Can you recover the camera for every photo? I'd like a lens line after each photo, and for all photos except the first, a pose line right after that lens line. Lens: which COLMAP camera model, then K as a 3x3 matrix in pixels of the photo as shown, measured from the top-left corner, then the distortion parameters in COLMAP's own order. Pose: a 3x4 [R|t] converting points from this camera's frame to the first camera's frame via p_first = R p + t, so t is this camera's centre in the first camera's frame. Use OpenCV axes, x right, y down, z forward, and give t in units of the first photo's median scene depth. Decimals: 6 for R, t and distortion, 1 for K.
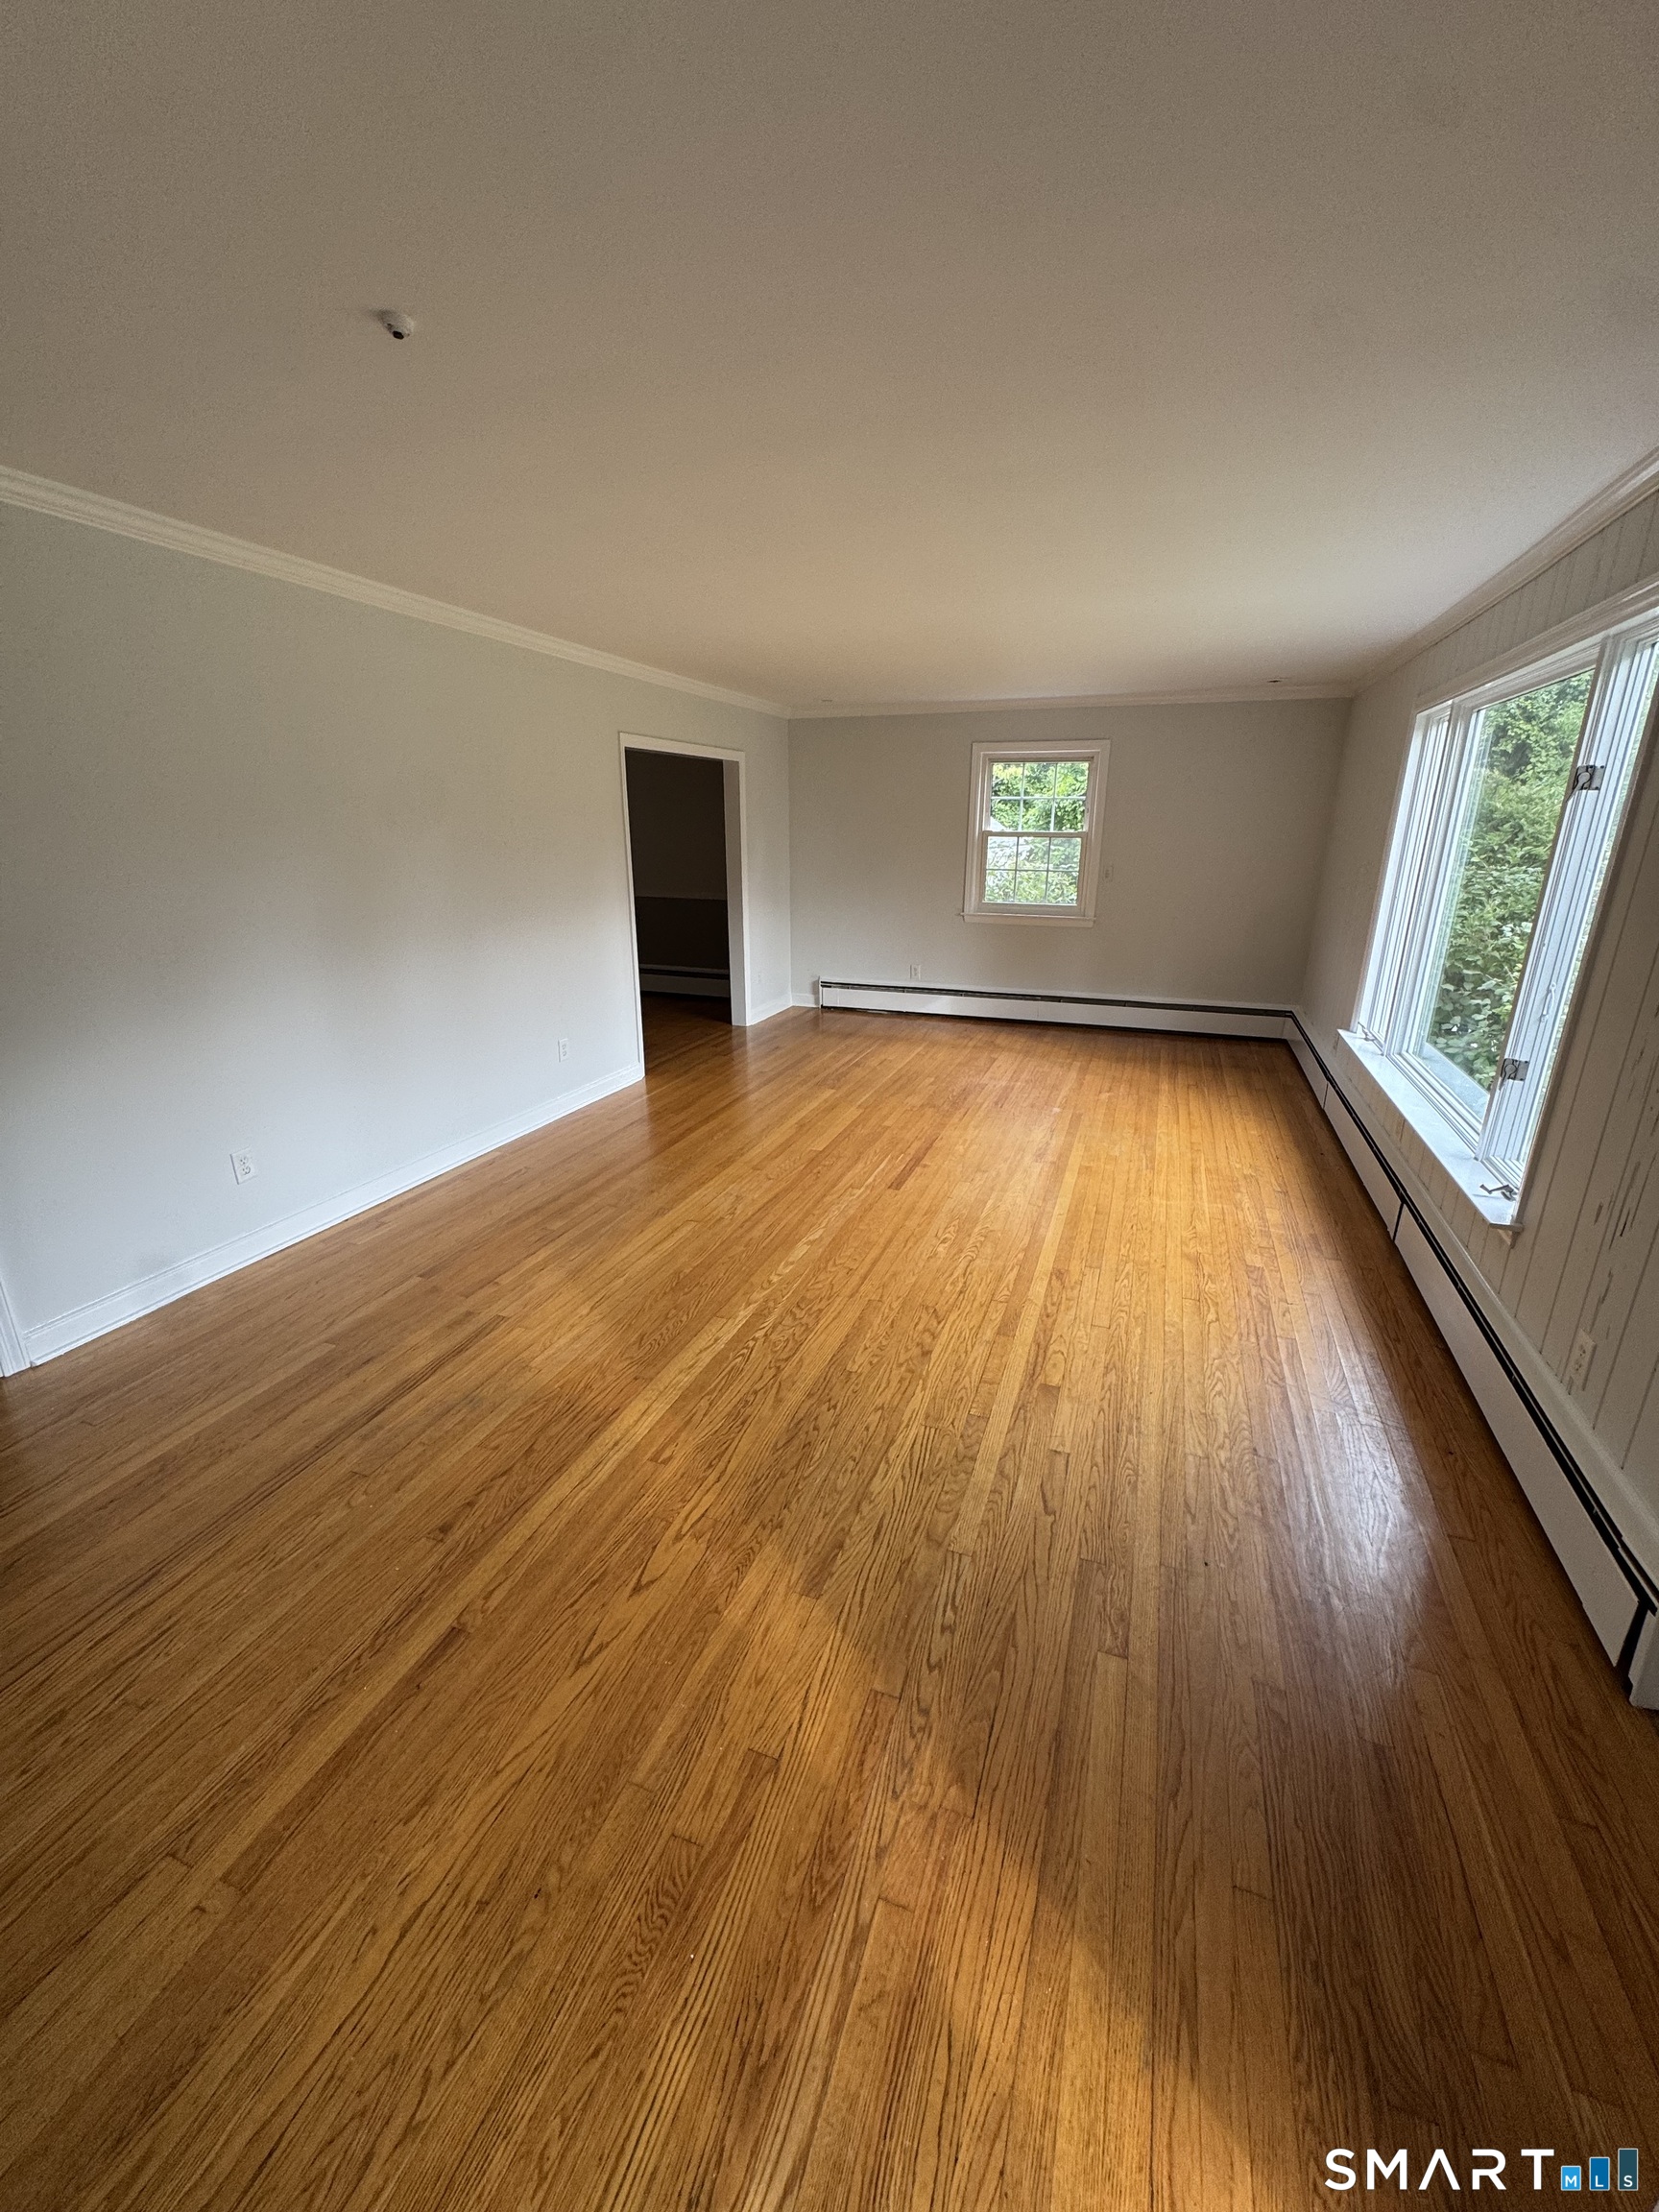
lens RADIAL K [[890.0, 0, 829.4], [0, 890.0, 1107.0], [0, 0, 1]] dist [0.000333, 0.000004]
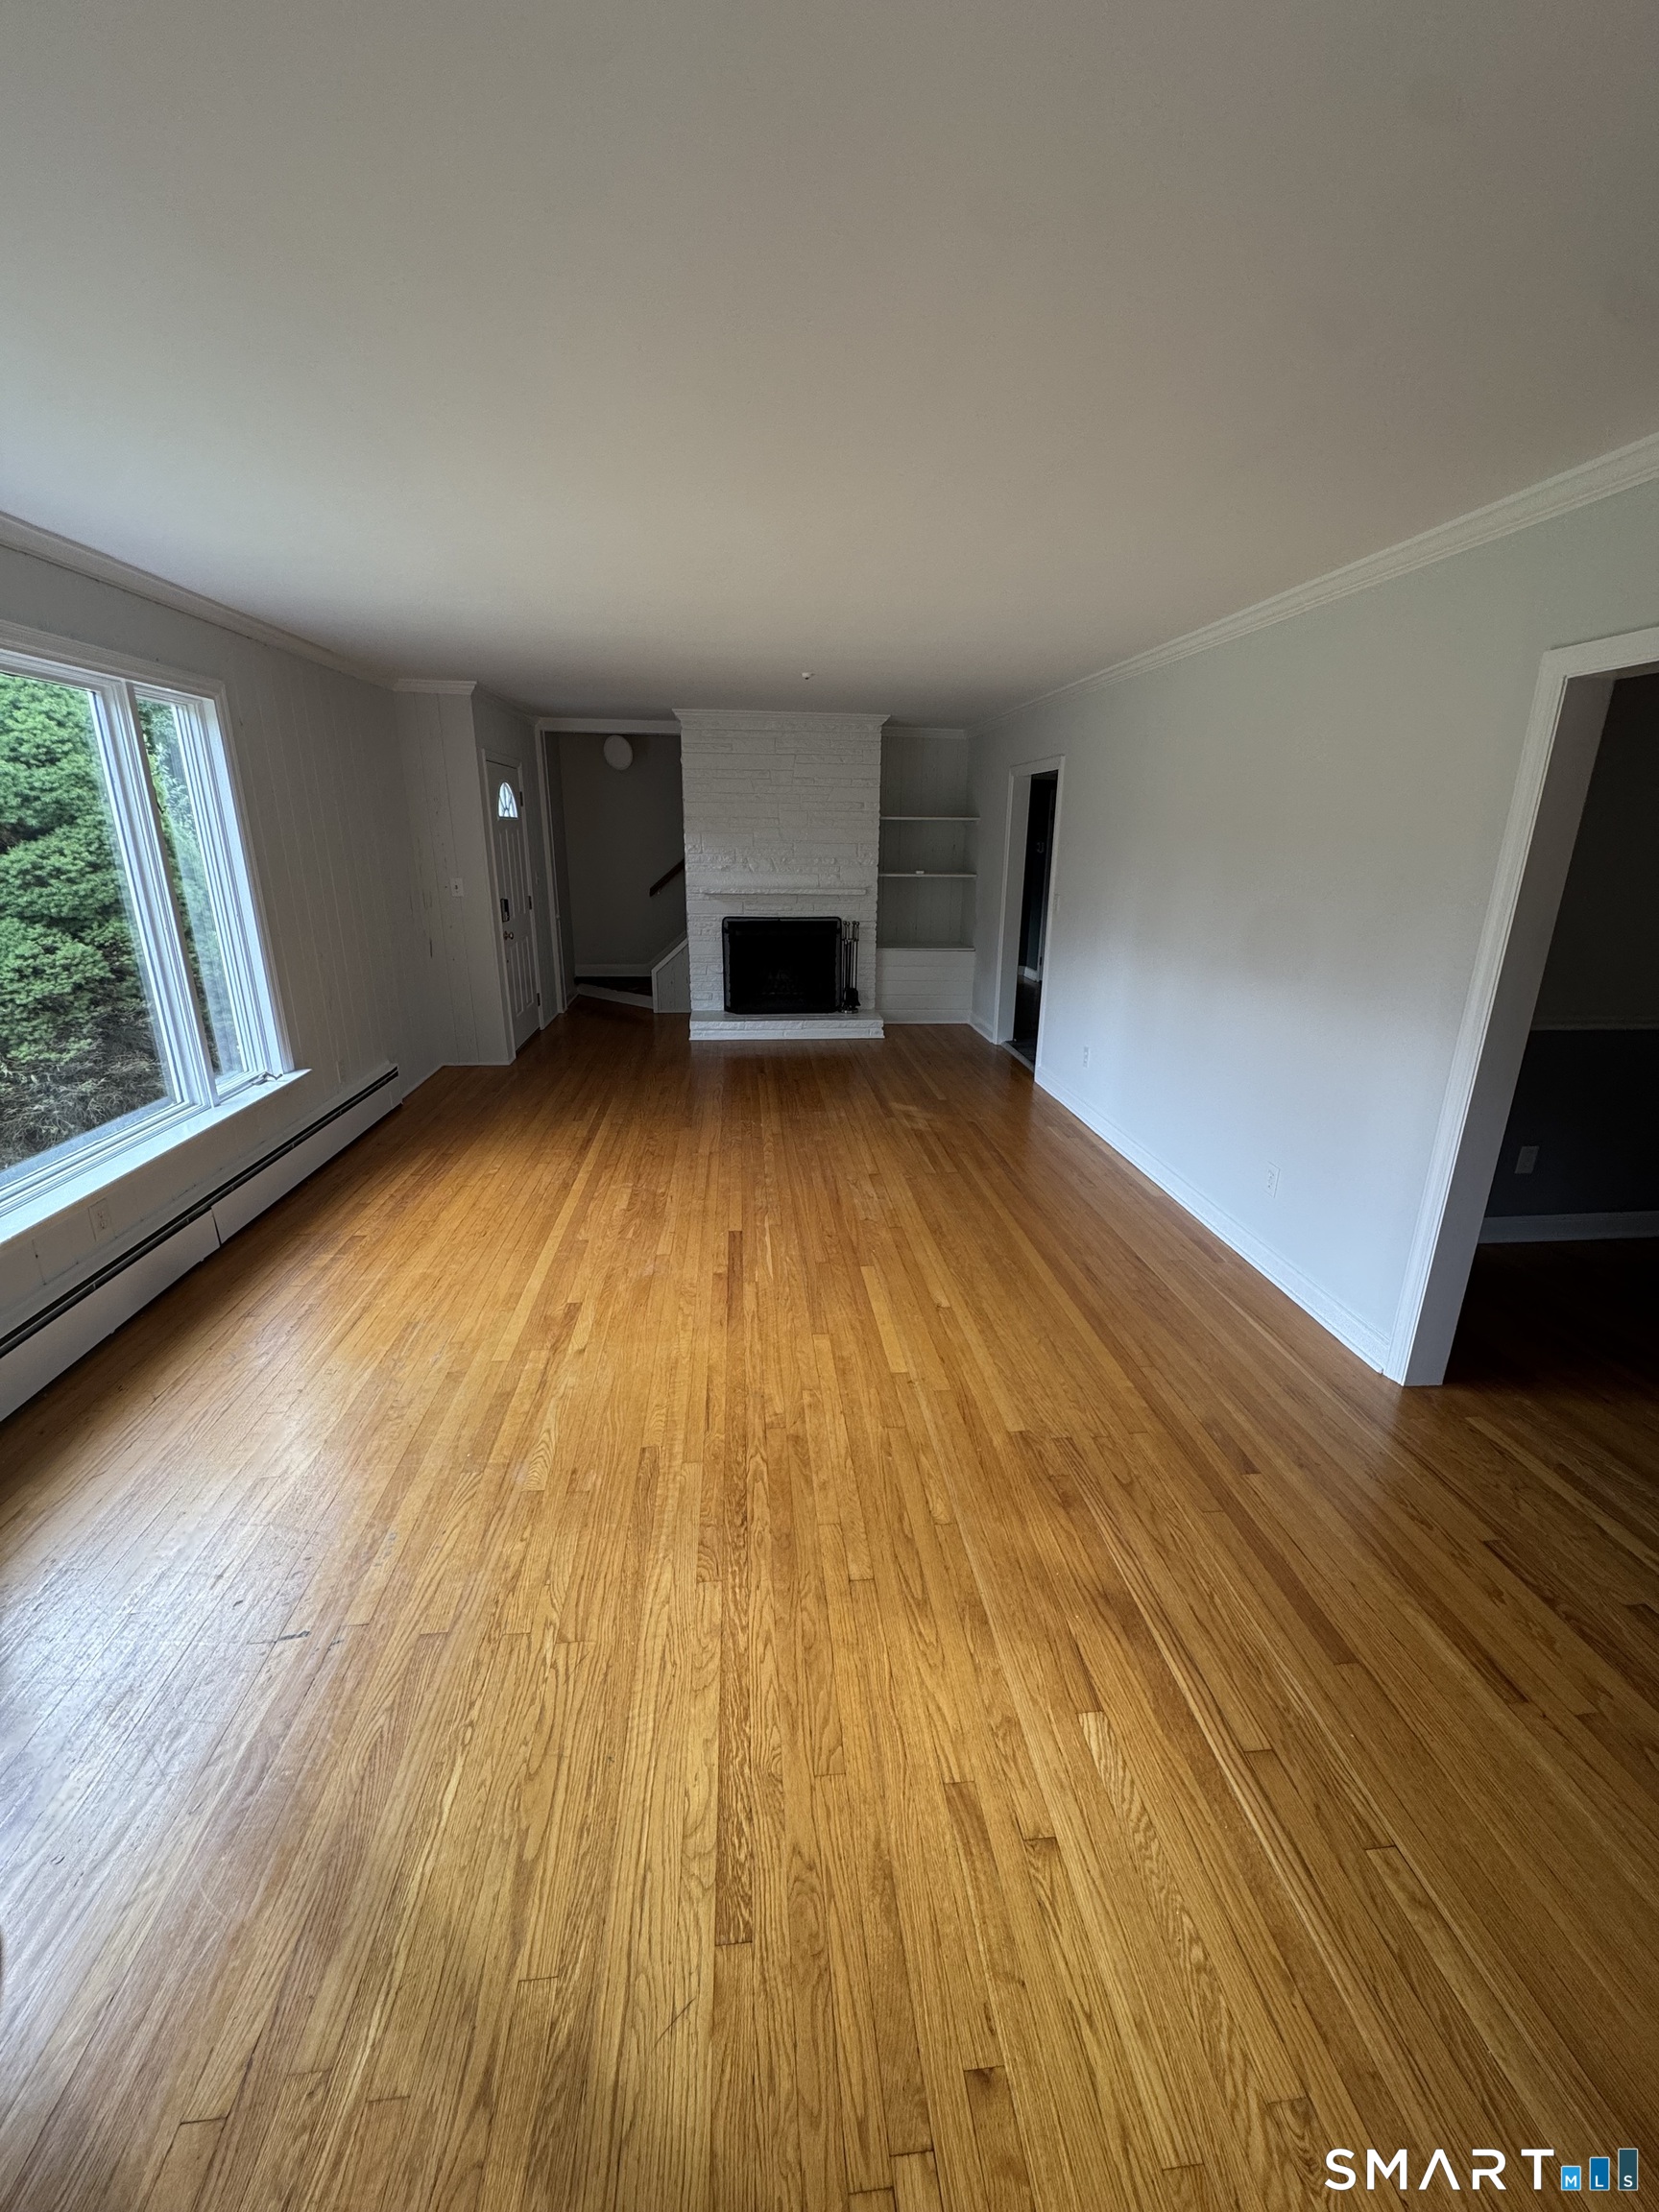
lens RADIAL K [[890.0, 0, 830.6], [0, 890.0, 1108.5], [0, 0, 1]] dist [0.000333, 0.000004]
pose [[-0.899352, 0.113152, -0.422331, 0.329604], [-0.150039, 0.827407, 0.541190, -0.486697], [0.410676, 0.550086, -0.727153, 1.504792]]
